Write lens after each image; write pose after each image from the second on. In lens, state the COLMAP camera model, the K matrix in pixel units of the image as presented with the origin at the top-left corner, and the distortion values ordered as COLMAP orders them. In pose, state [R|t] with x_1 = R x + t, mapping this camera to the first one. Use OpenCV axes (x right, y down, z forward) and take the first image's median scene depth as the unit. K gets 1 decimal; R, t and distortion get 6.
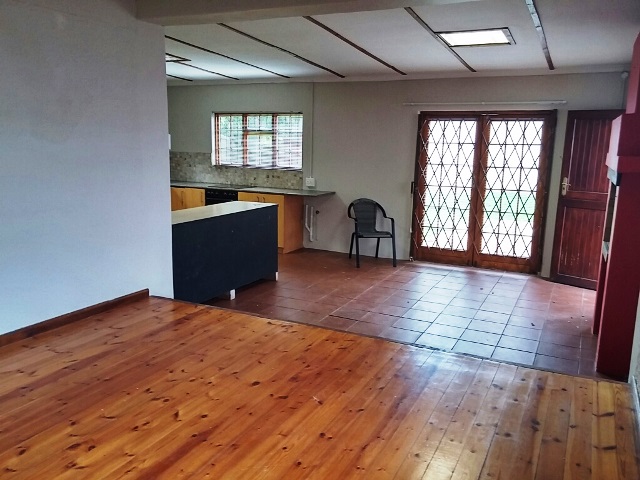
lens RADIAL K [[551.7, 0, 320.0], [0, 551.7, 240.0], [0, 0, 1]] dist [0.061107, -0.017040]
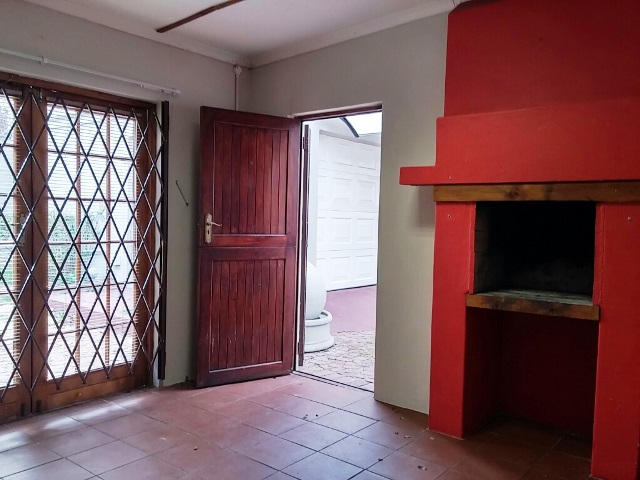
lens RADIAL K [[551.7, 0, 320.0], [0, 551.7, 240.0], [0, 0, 1]] dist [0.061107, -0.017040]
pose [[0.214902, -0.060617, 0.974753, -0.132740], [0.157549, 0.987151, 0.026654, -0.081445], [-0.963844, 0.147843, 0.221691, 0.758466]]
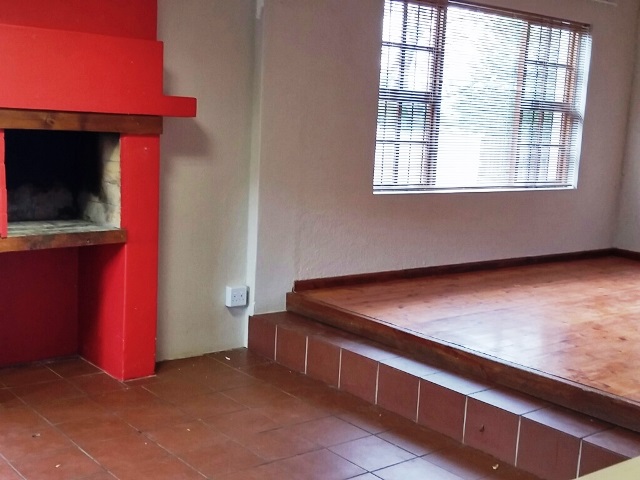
lens RADIAL K [[815.9, 0, 320.4], [0, 815.9, 229.7], [0, 0, 1]] dist [0.103736, -0.021730]
pose [[-0.895318, -0.124506, 0.427673, -0.111007], [0.012609, 0.952671, 0.303741, -0.194675], [-0.445250, 0.277337, -0.851374, 1.175908]]
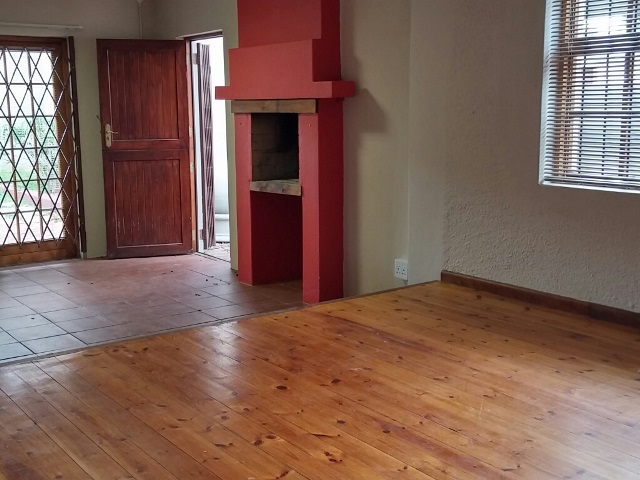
lens RADIAL K [[815.9, 0, 320.4], [0, 815.9, 229.7], [0, 0, 1]] dist [0.103736, -0.021730]
pose [[0.467270, -0.163990, 0.868773, -0.458238], [0.183323, 0.979262, 0.086245, -0.011463], [-0.864900, 0.118966, 0.487643, 0.192496]]
